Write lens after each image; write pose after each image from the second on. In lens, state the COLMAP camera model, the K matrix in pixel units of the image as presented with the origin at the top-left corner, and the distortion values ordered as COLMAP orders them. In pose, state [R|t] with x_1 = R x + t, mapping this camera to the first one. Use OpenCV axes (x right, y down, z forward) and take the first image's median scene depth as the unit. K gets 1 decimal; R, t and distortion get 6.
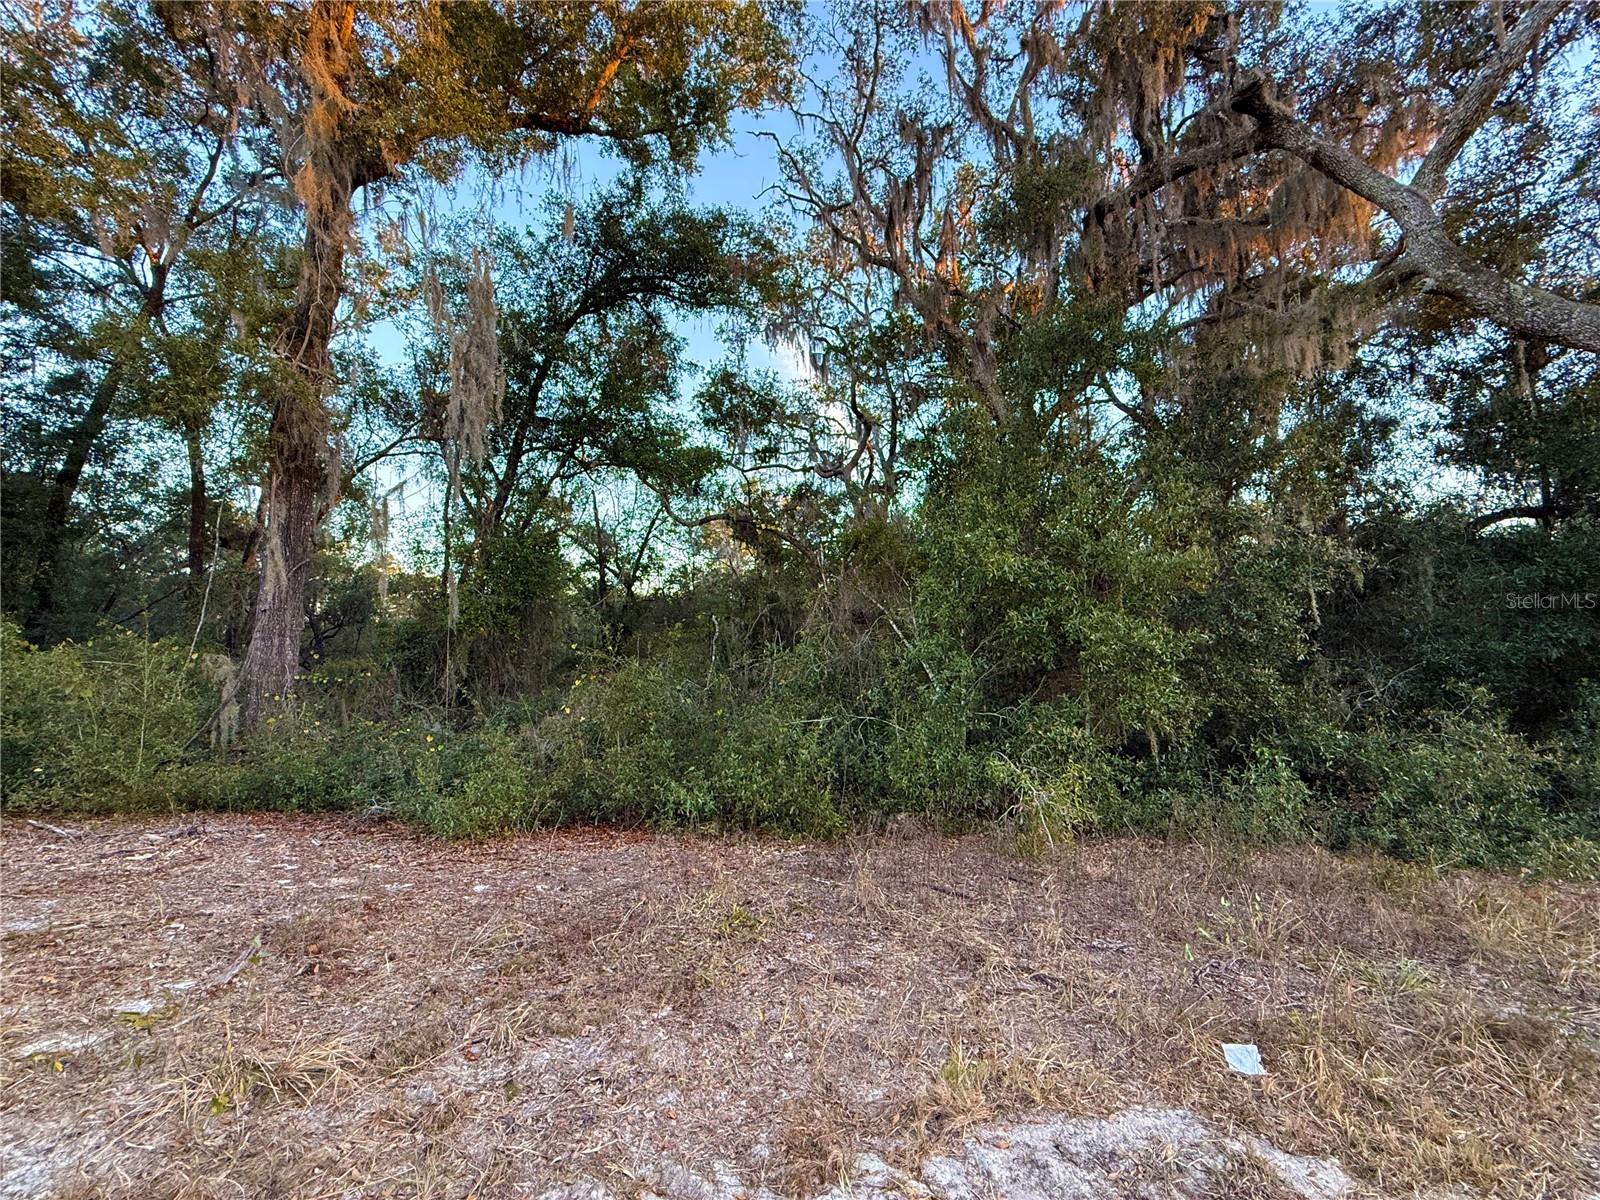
lens RADIAL K [[632.7, 0, 795.8], [0, 632.7, 597.9], [0, 0, 1]] dist [0.000575, -0.000079]
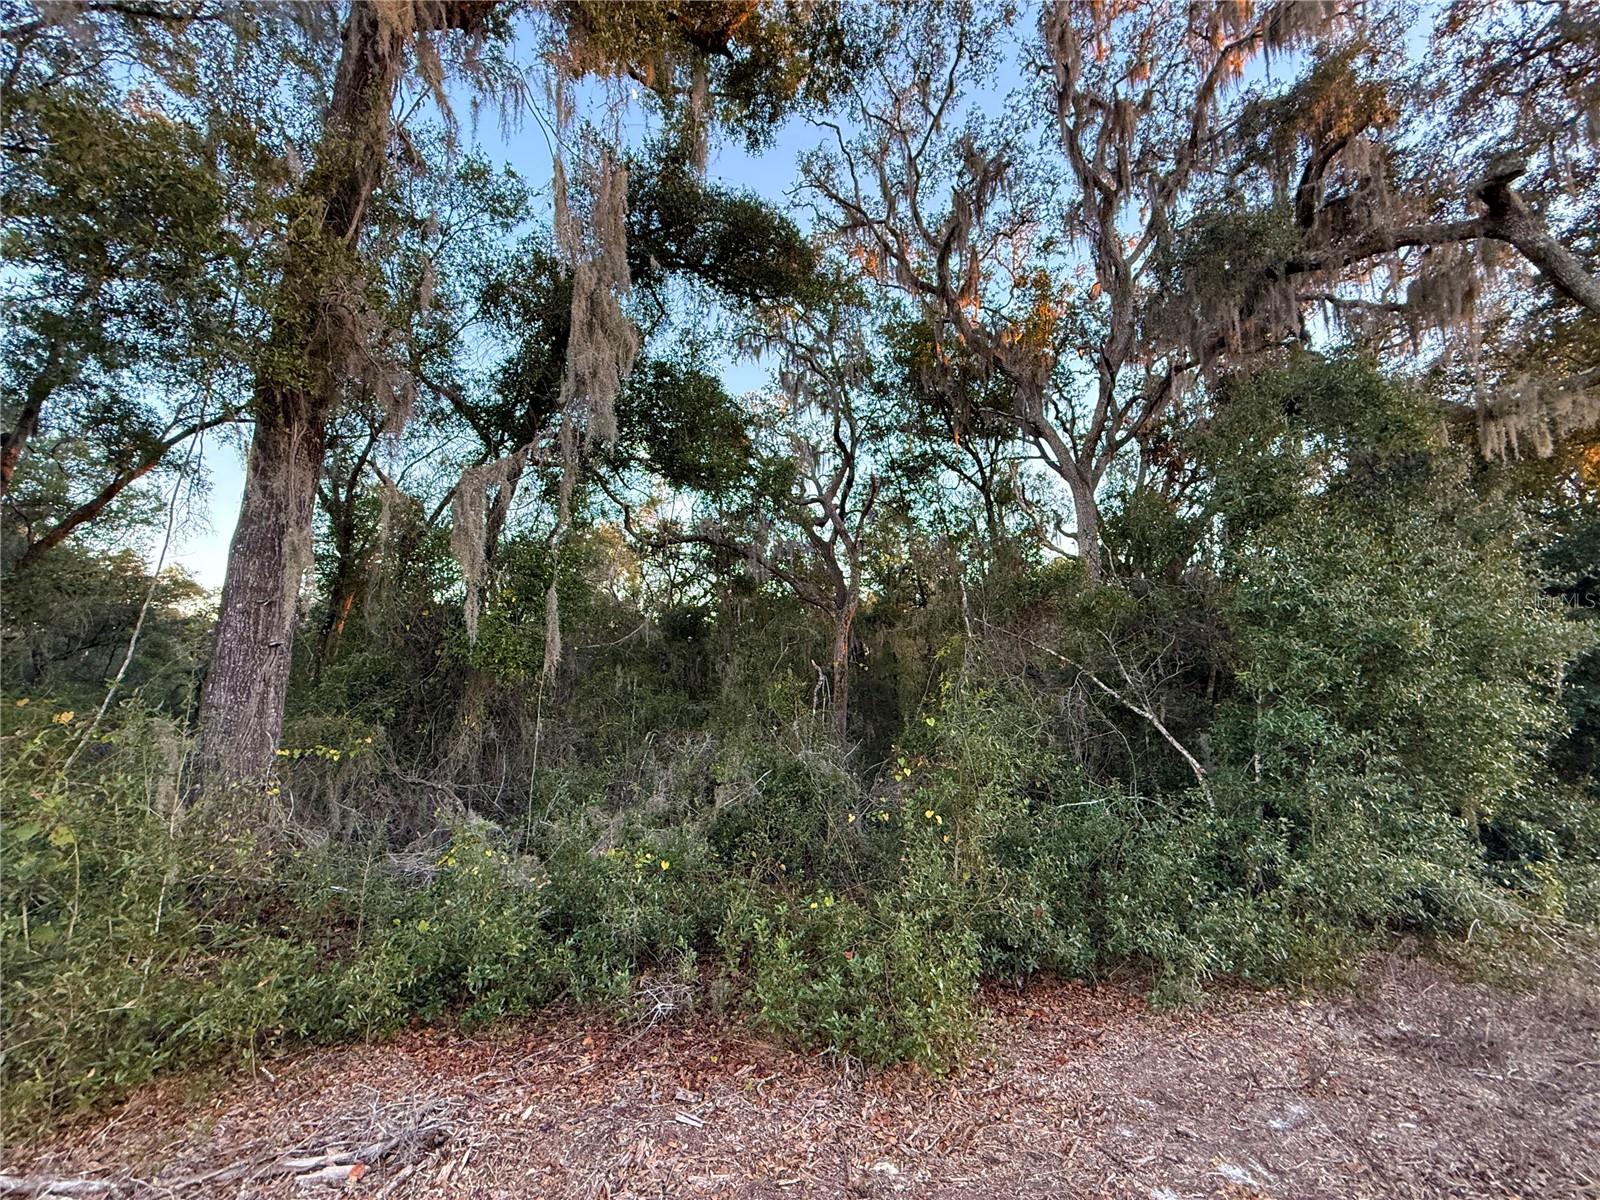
lens RADIAL K [[632.7, 0, 795.8], [0, 632.7, 597.9], [0, 0, 1]] dist [0.000575, -0.000079]
pose [[0.954429, 0.041111, 0.295593, -0.299933], [-0.025490, 0.998077, -0.056508, -0.004221], [-0.297348, 0.046398, 0.953641, 0.159986]]
